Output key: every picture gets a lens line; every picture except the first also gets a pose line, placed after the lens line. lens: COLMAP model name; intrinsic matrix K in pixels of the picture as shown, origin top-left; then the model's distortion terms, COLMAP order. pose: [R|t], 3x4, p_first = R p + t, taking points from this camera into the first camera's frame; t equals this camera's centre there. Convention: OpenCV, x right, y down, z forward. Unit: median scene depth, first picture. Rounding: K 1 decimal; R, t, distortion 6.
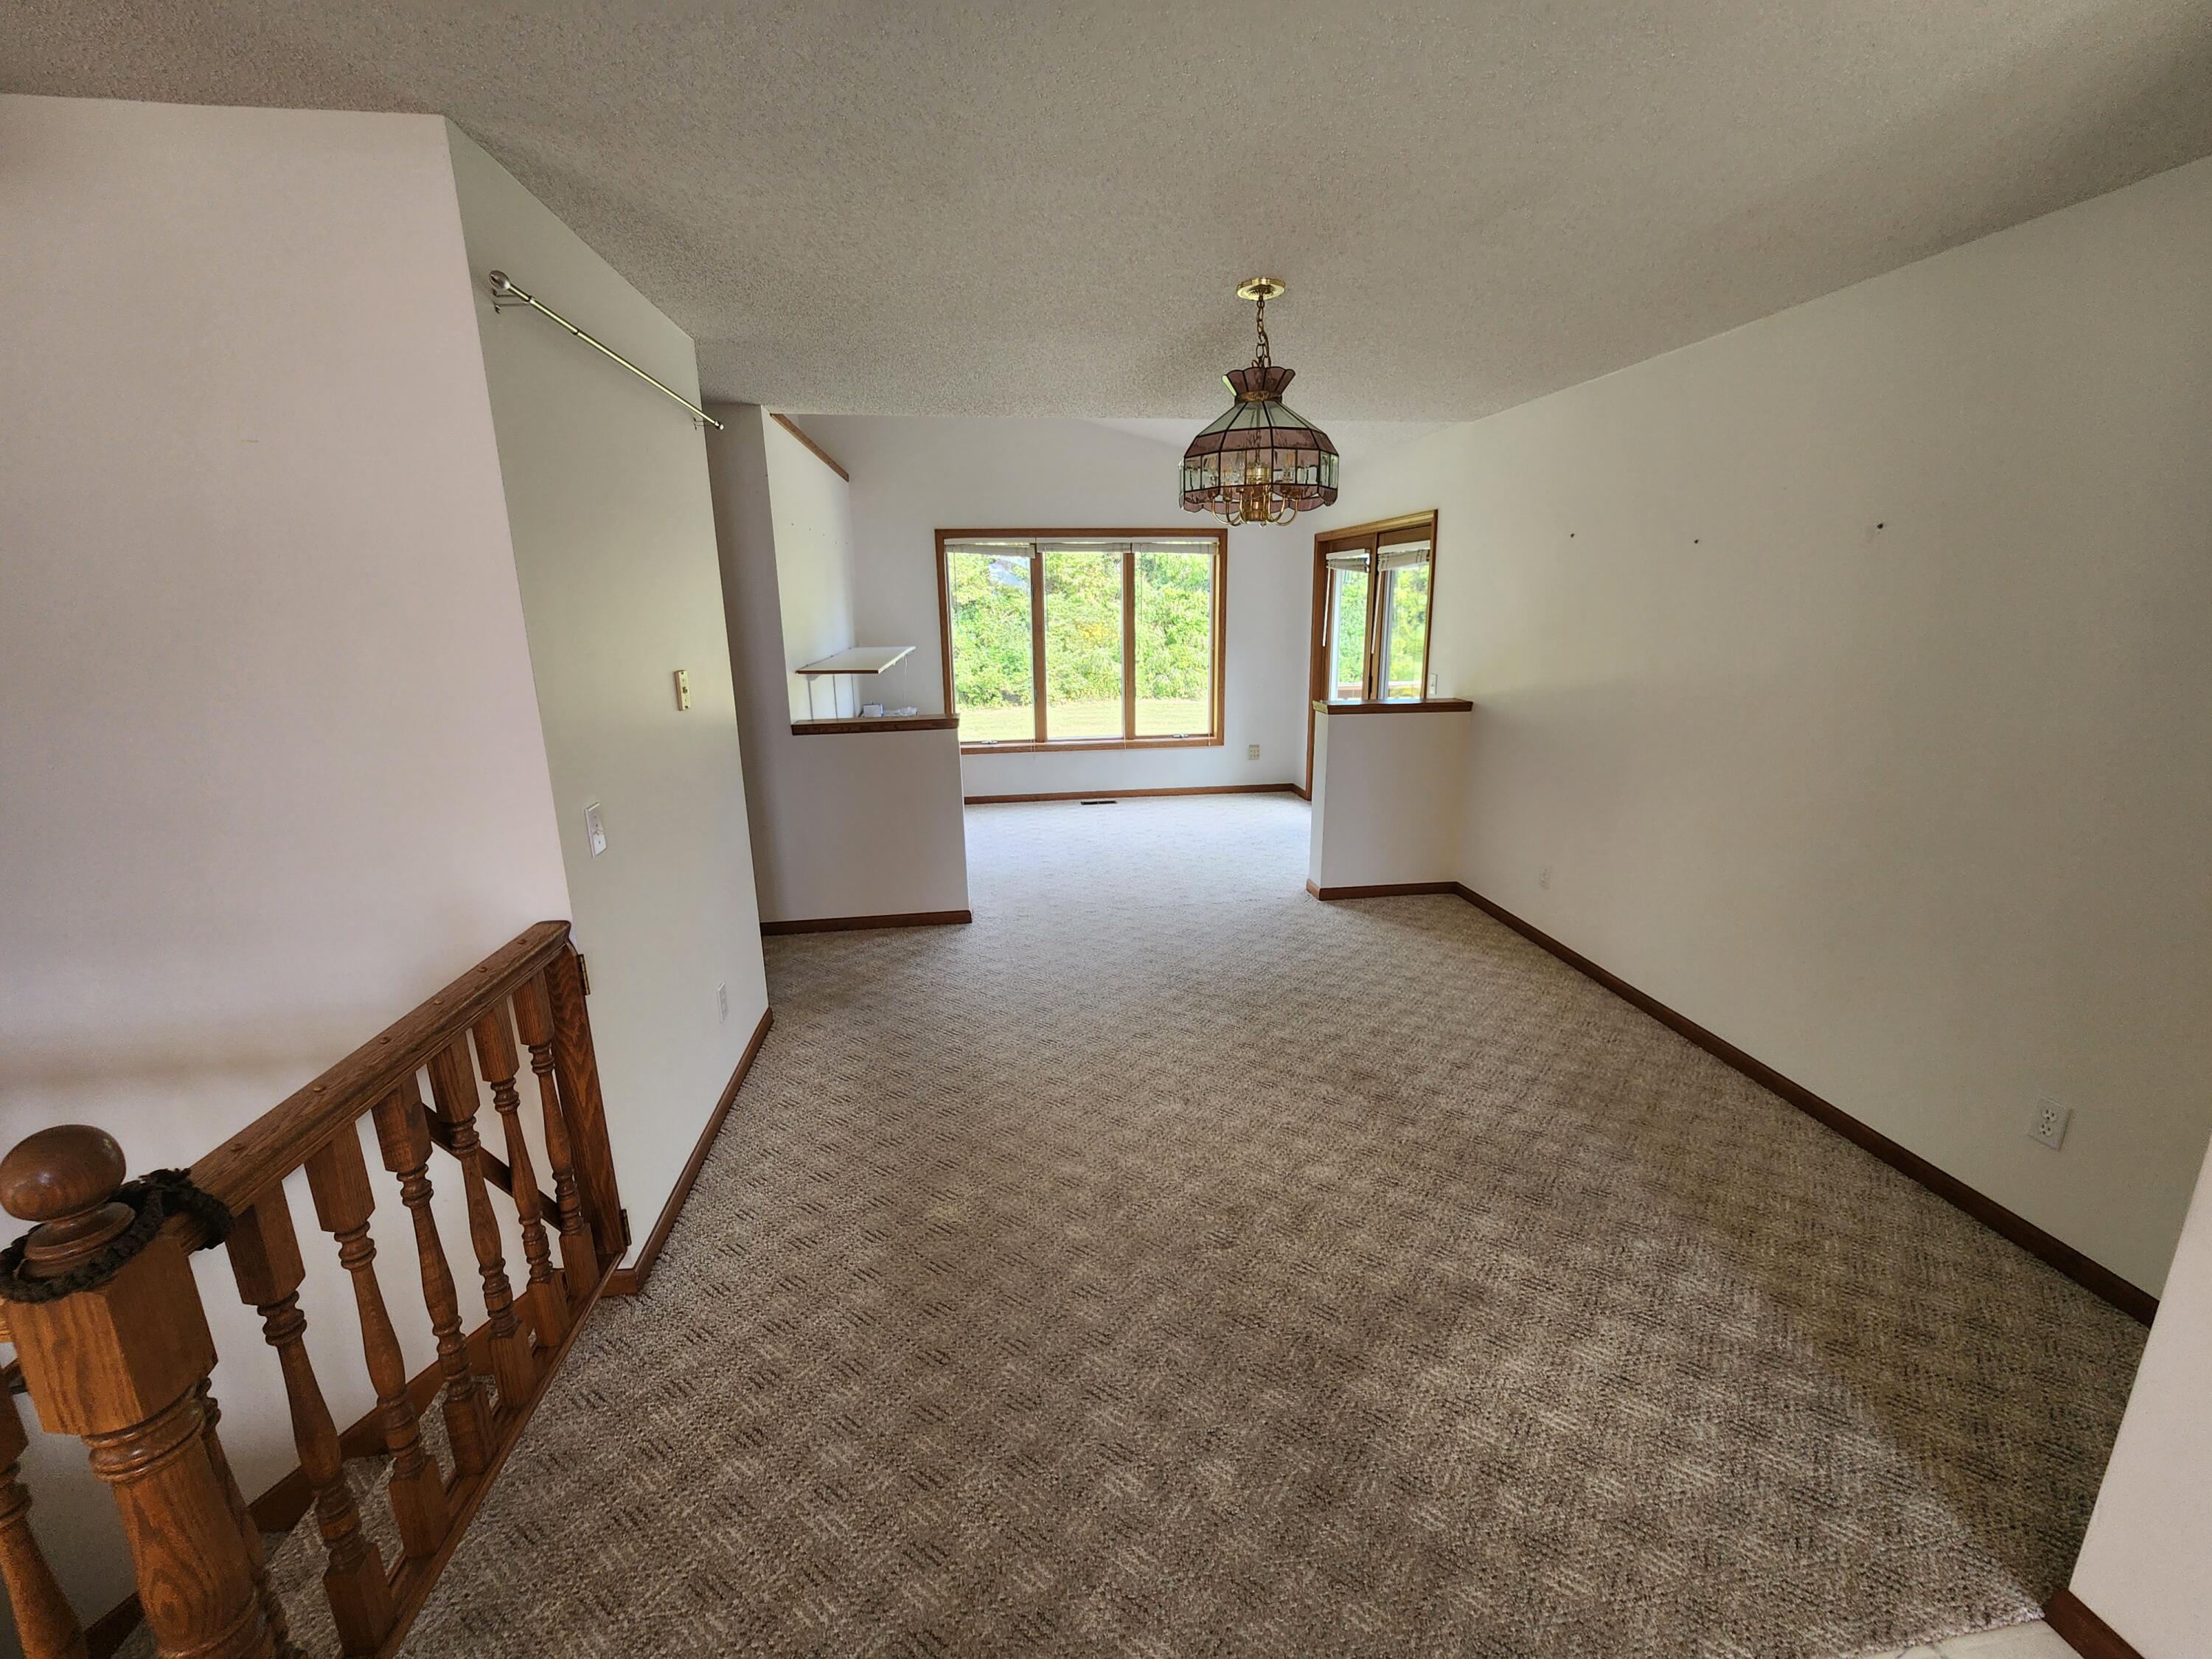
lens RADIAL K [[907.1, 0, 1111.6], [0, 907.1, 821.5], [0, 0, 1]] dist [-0.001580, -0.000240]
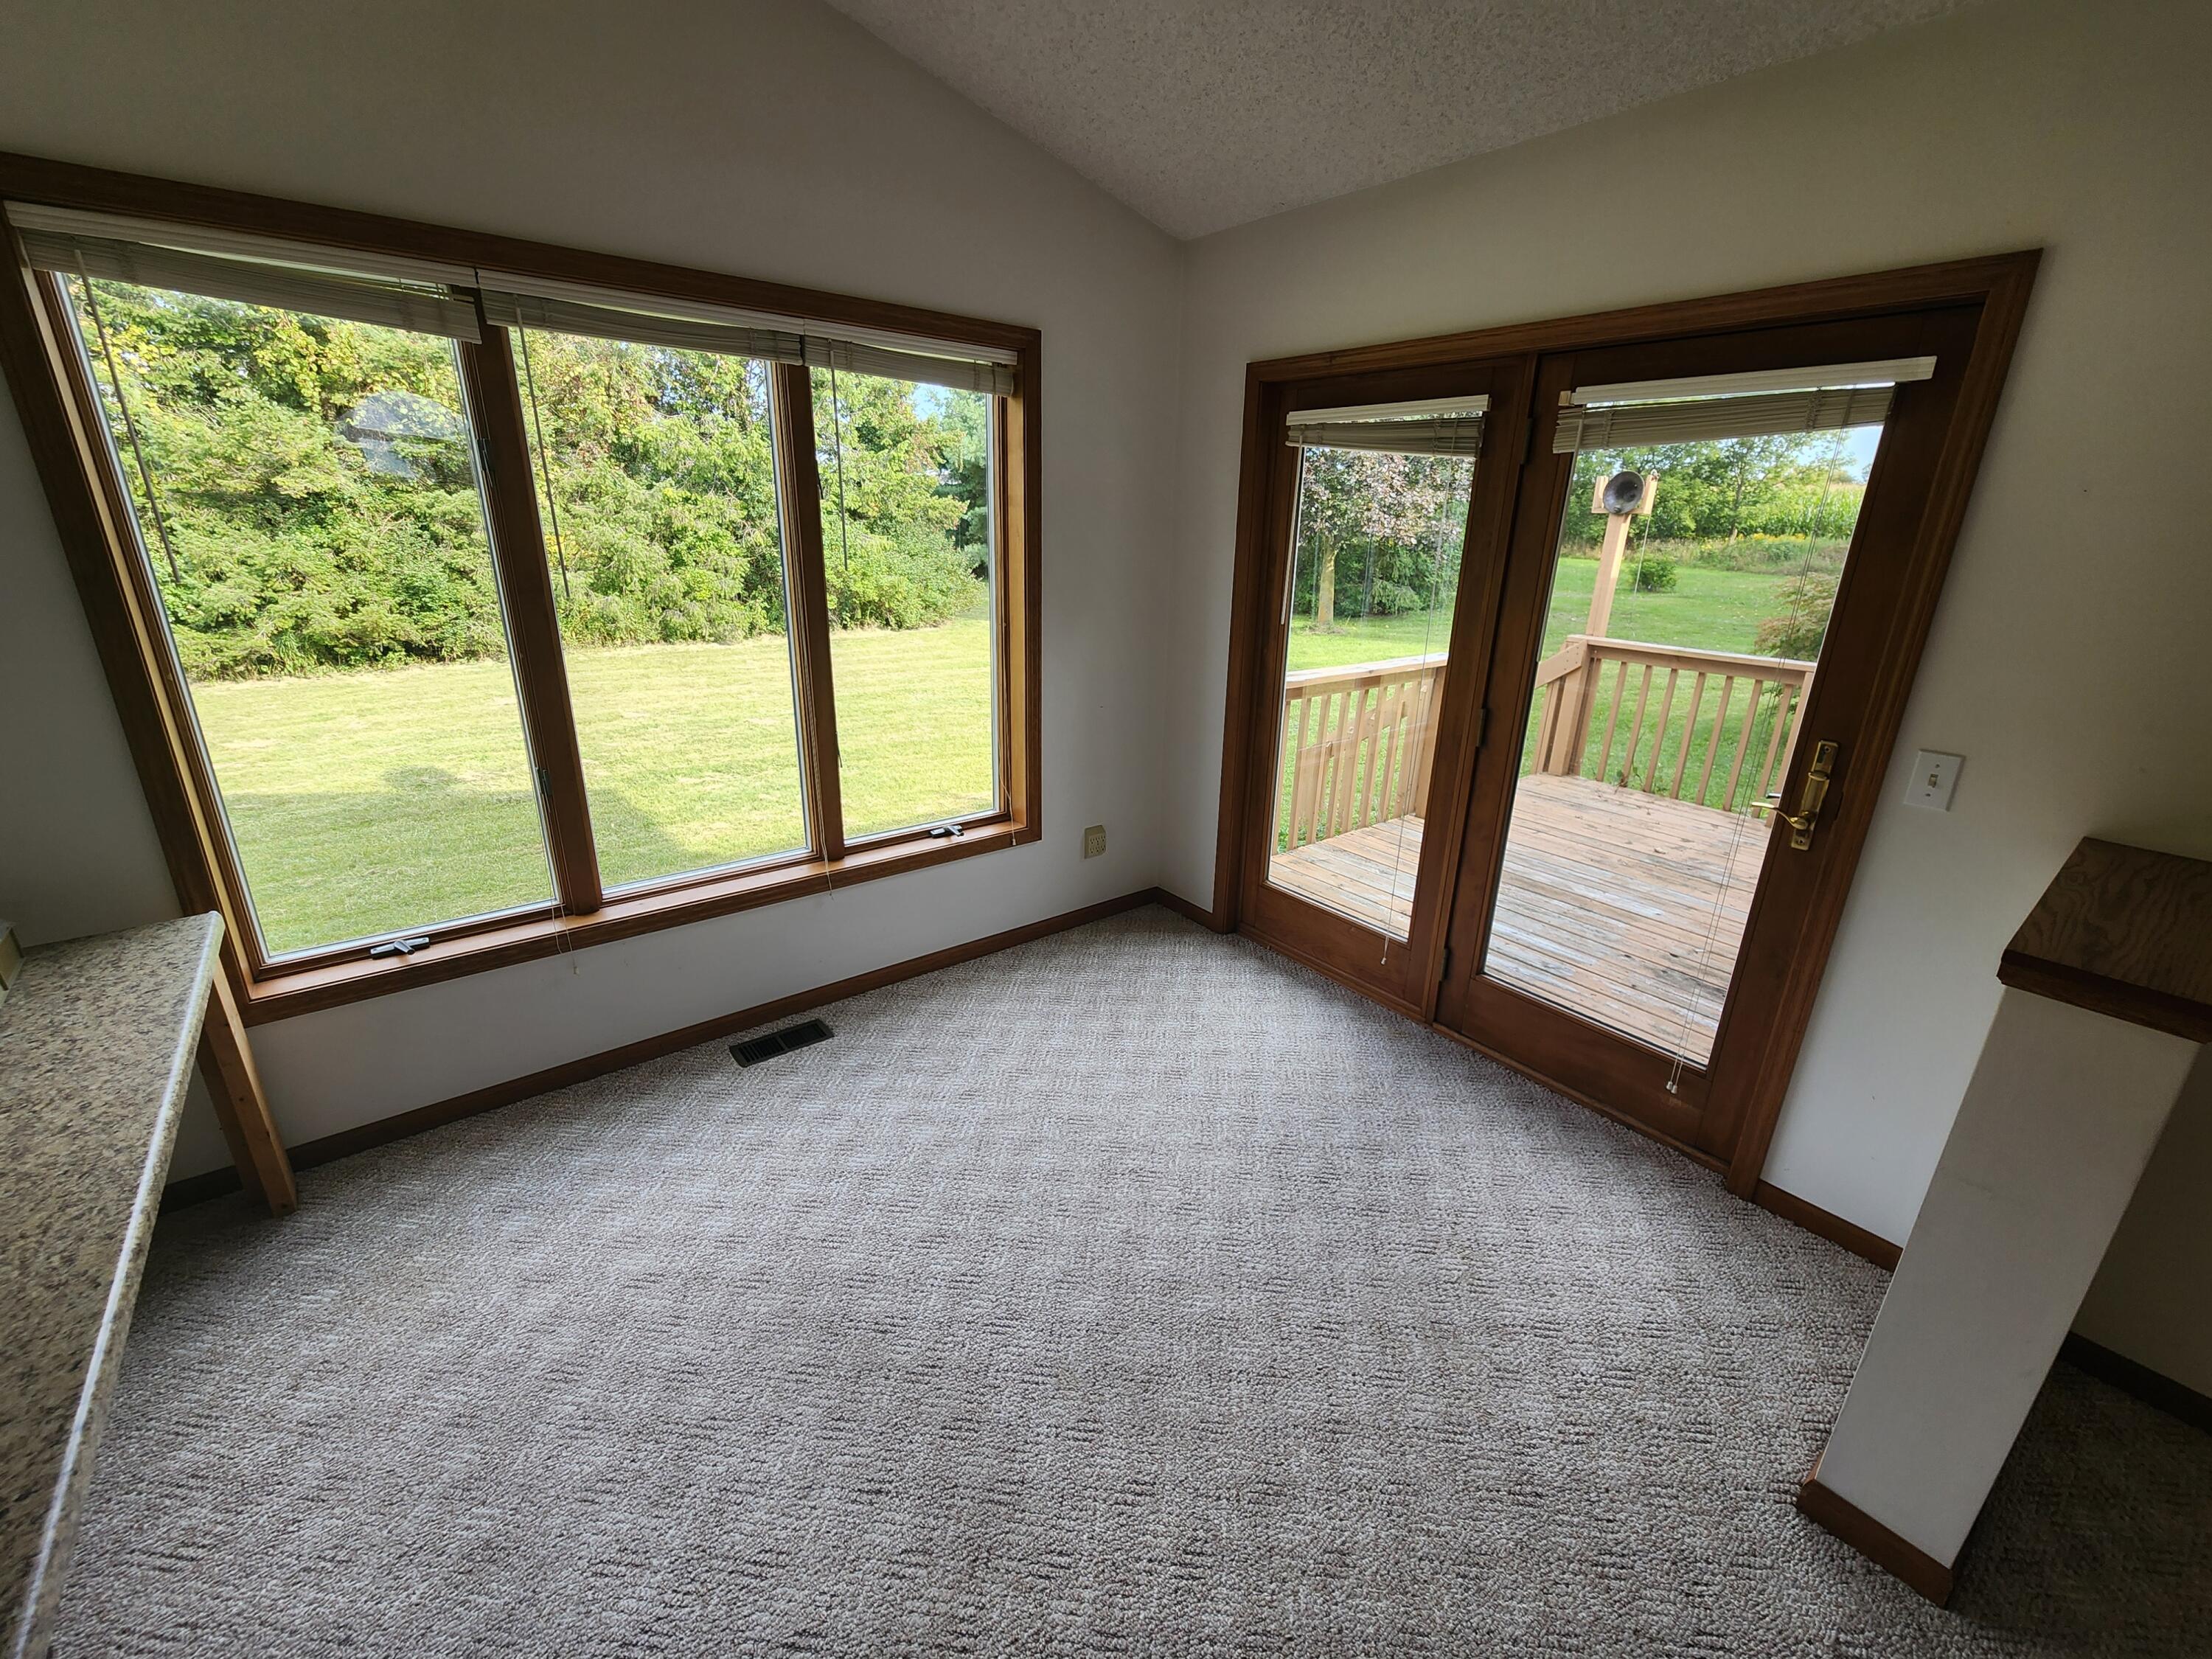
lens RADIAL K [[907.1, 0, 1111.6], [0, 907.1, 821.5], [0, 0, 1]] dist [-0.001580, -0.000240]
pose [[0.860244, -0.133101, 0.492204, -0.023056], [0.088565, 0.989659, 0.112833, -0.047125], [-0.502132, -0.053472, 0.863136, 0.197019]]
